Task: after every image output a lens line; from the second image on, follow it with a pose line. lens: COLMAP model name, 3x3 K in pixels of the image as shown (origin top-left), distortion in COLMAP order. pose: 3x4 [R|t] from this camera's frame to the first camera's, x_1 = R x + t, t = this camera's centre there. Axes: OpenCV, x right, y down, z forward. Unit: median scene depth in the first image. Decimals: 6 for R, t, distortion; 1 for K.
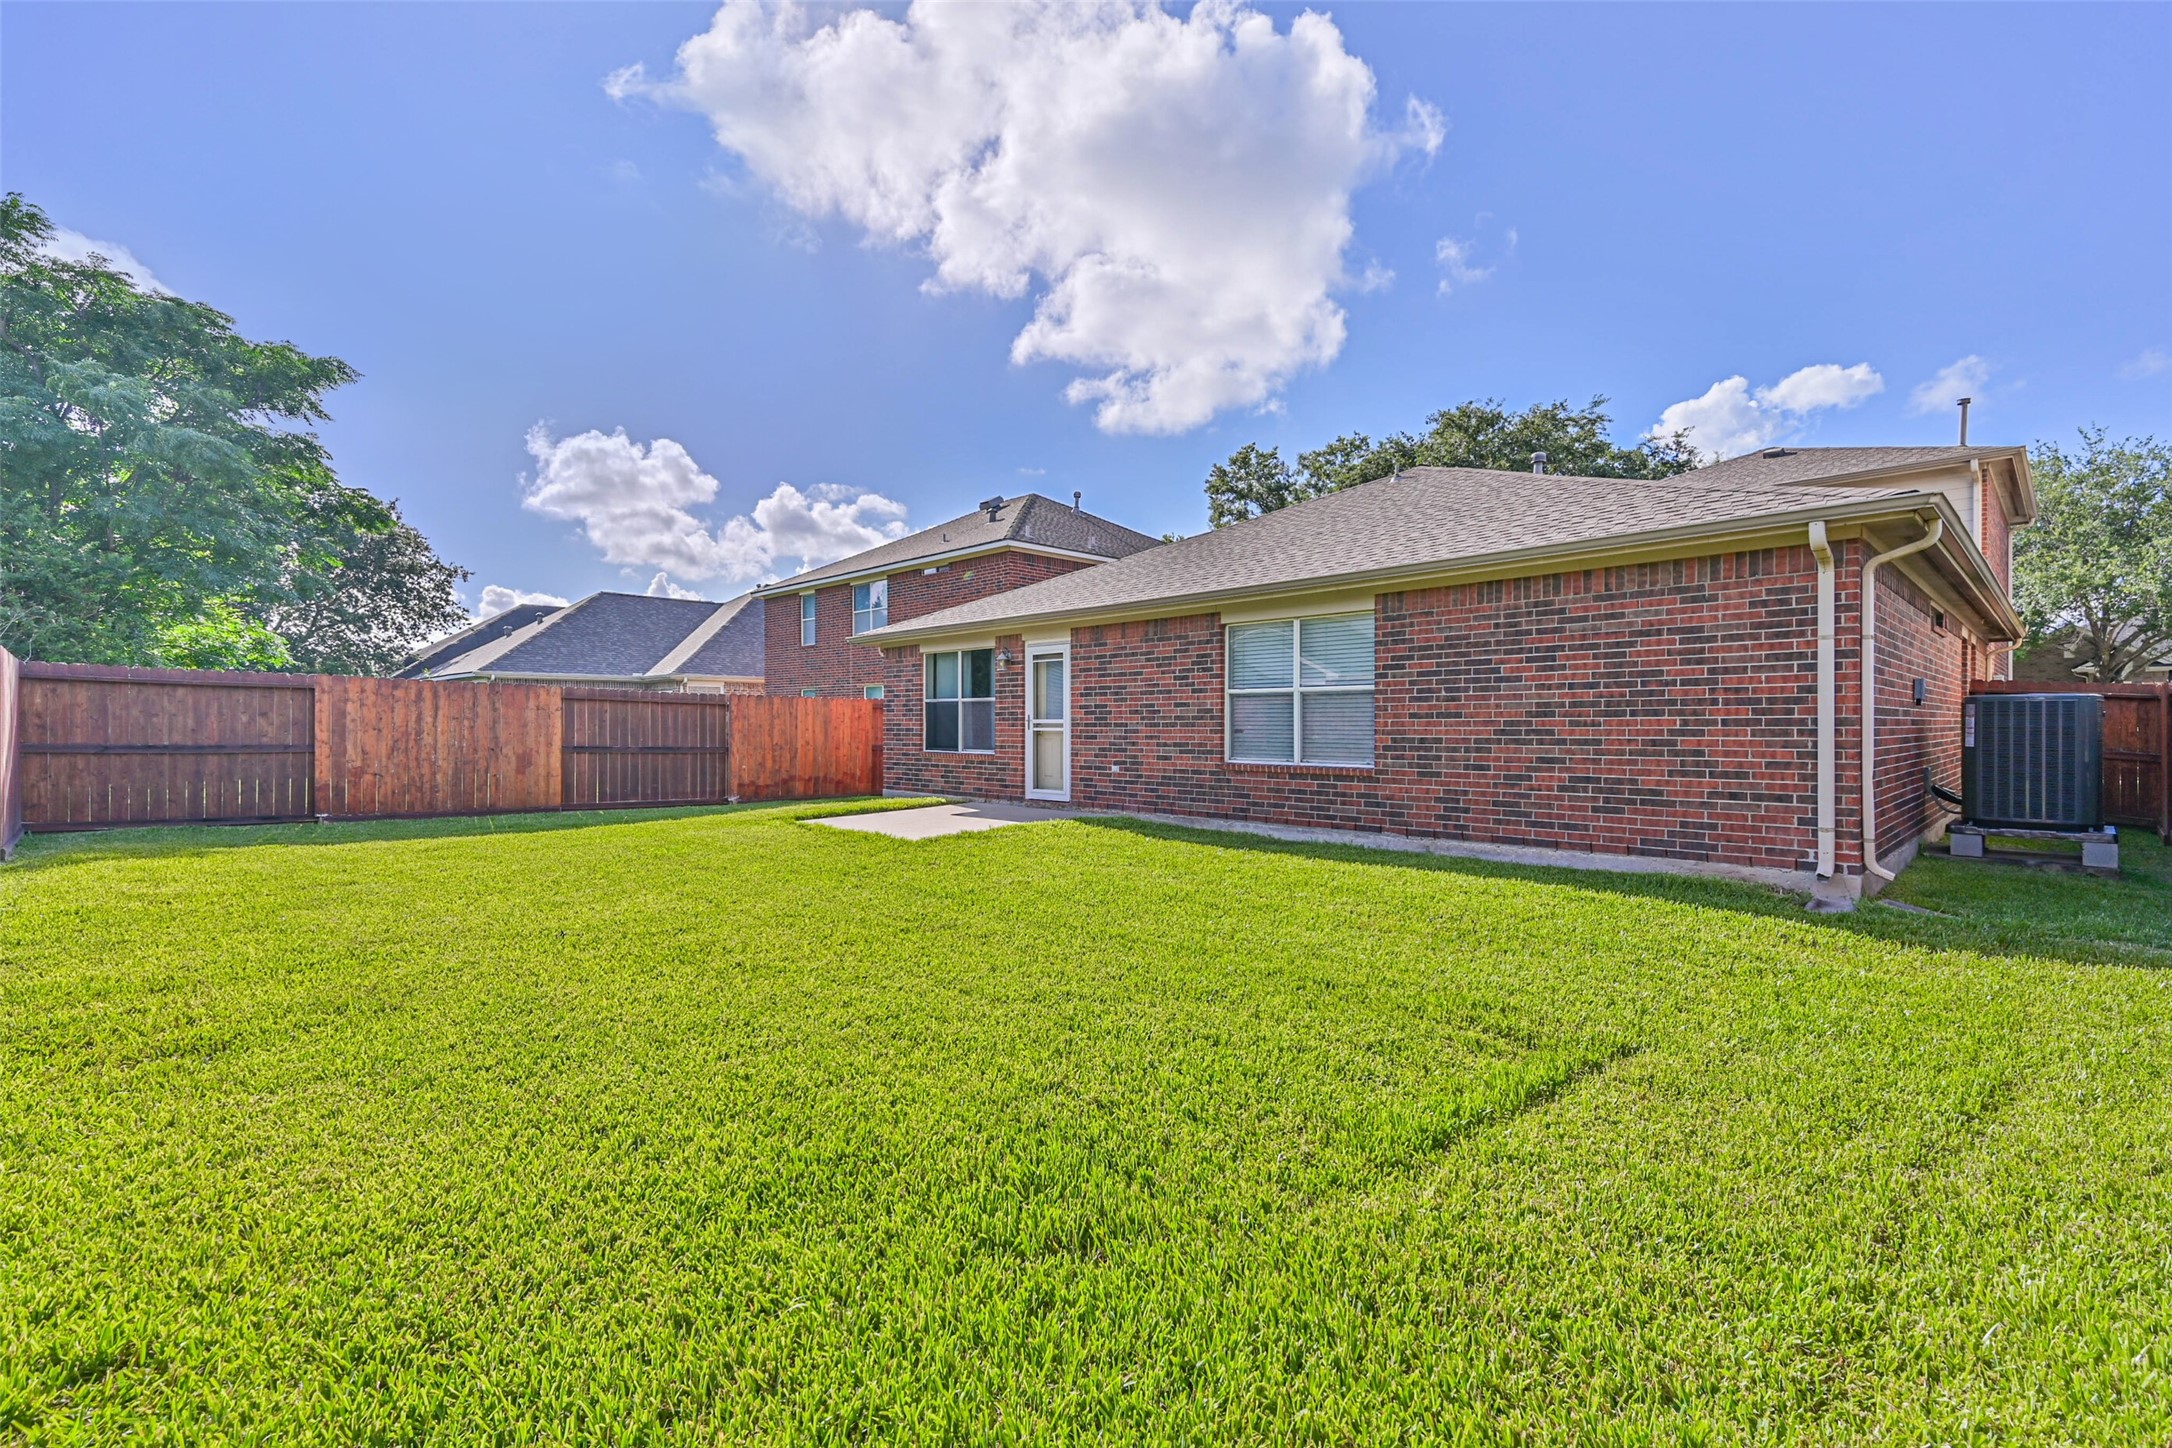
lens RADIAL K [[969.4, 0, 1087.9], [0, 969.4, 721.7], [0, 0, 1]] dist [0.039938, -0.000530]
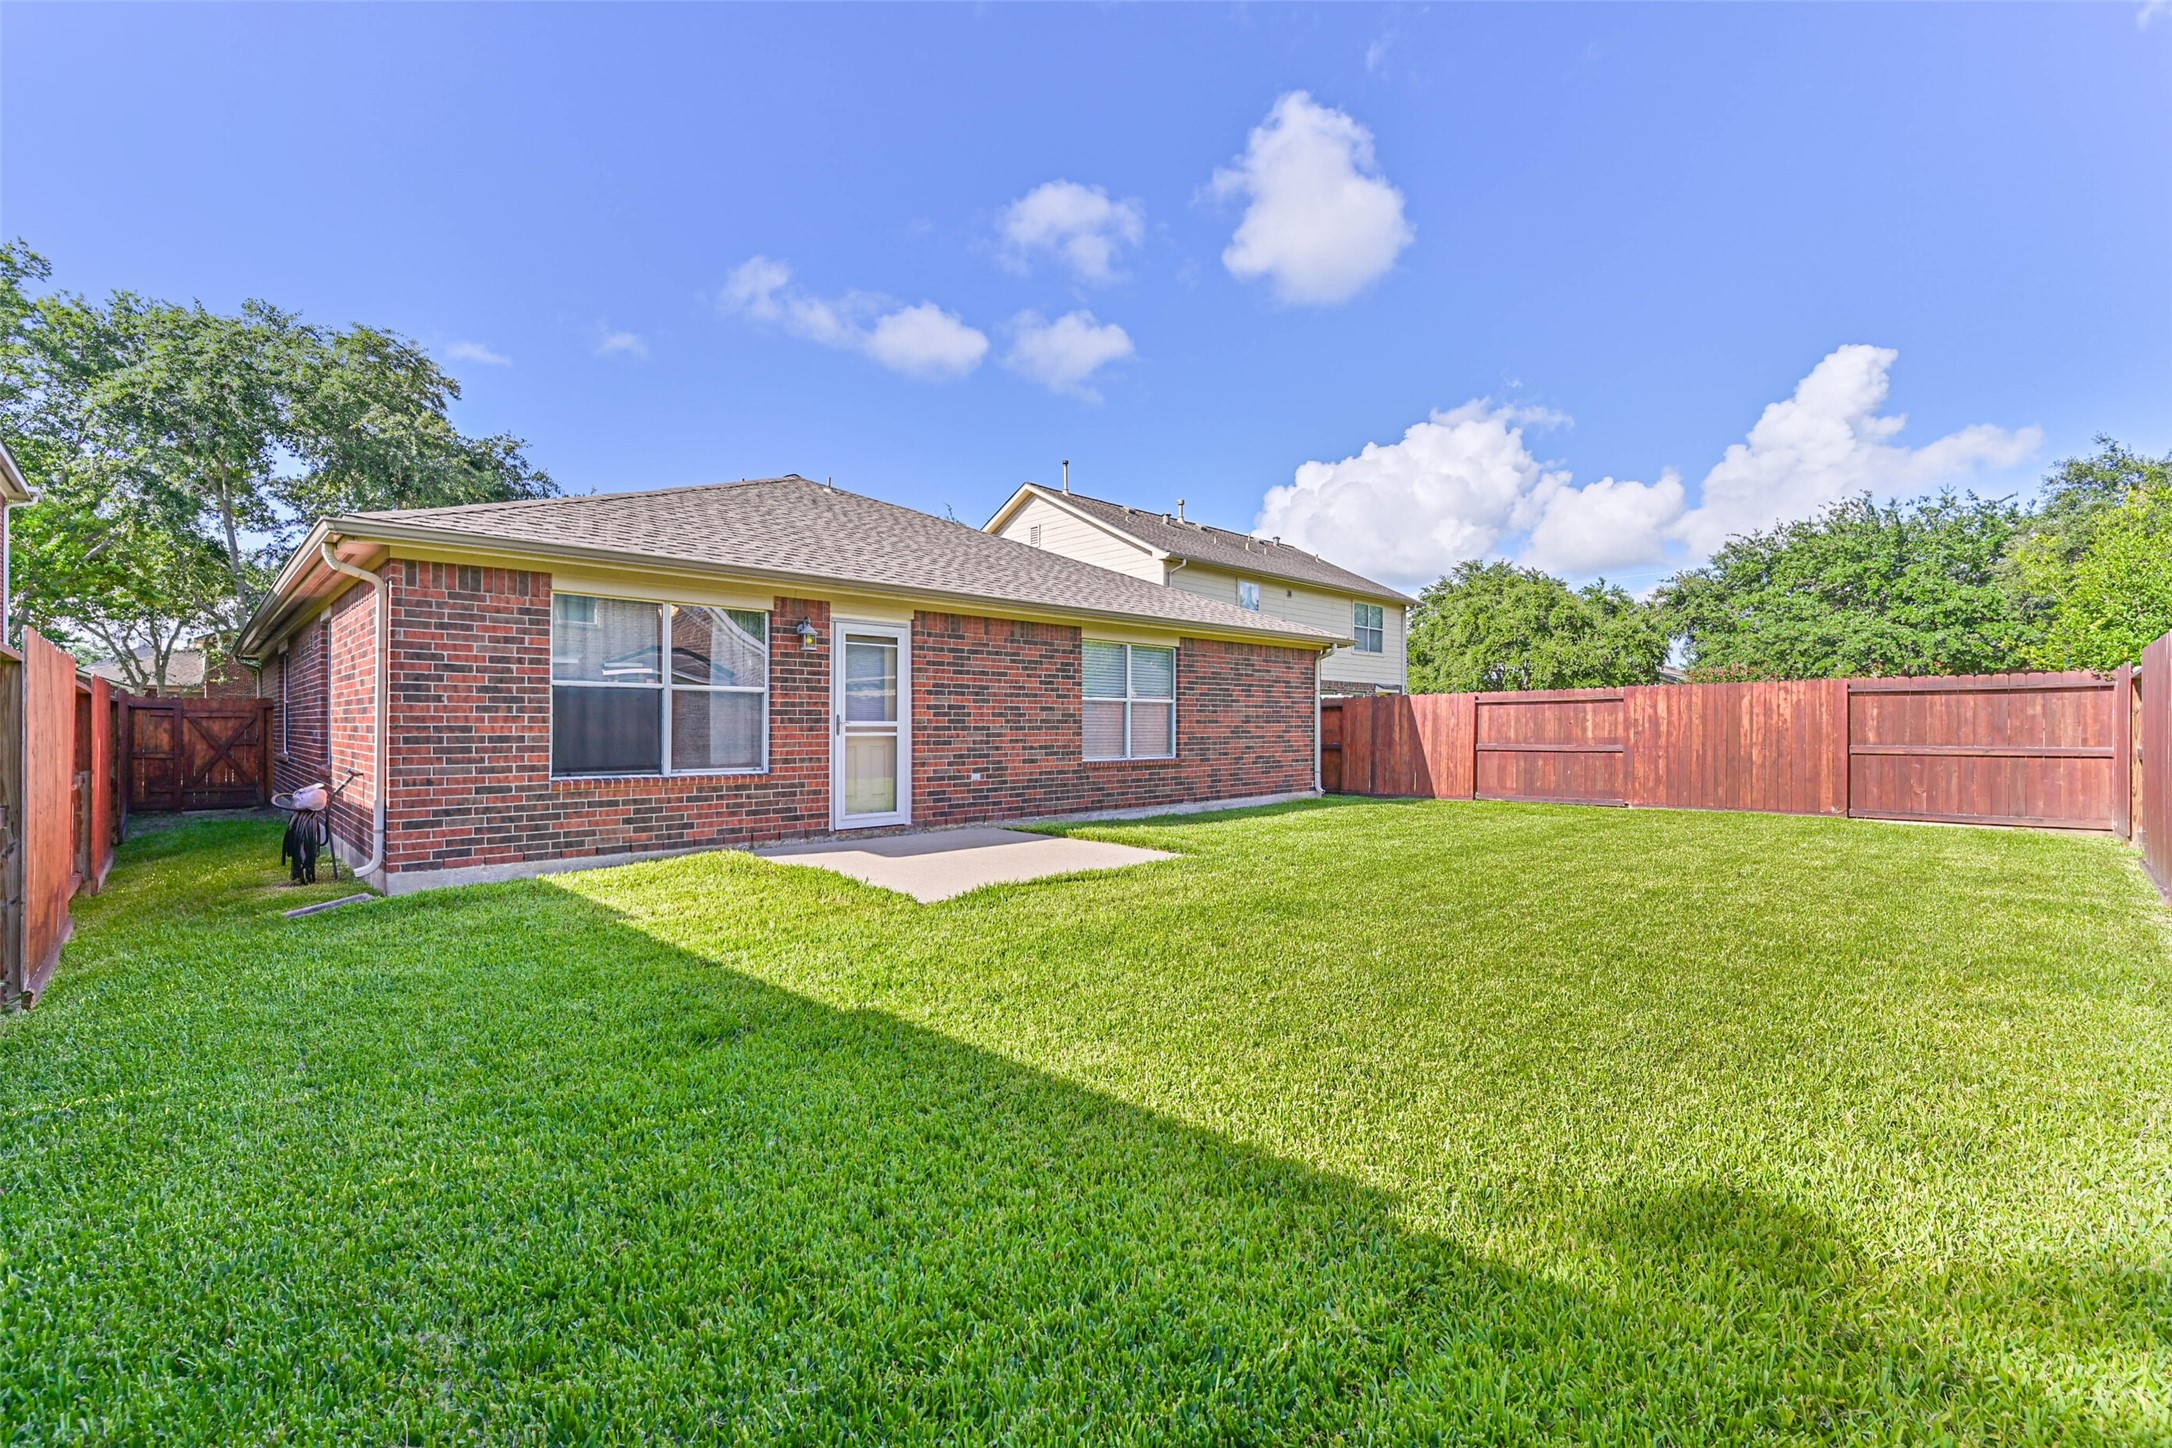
lens RADIAL K [[928.6, 0, 1087.8], [0, 928.6, 729.0], [0, 0, 1]] dist [-0.000167, 0.000000]
pose [[-0.009118, 0.004709, 0.999947, -0.899582], [0.003823, 0.999982, -0.004674, 0.009046], [-0.999951, 0.003780, -0.009136, 0.966957]]
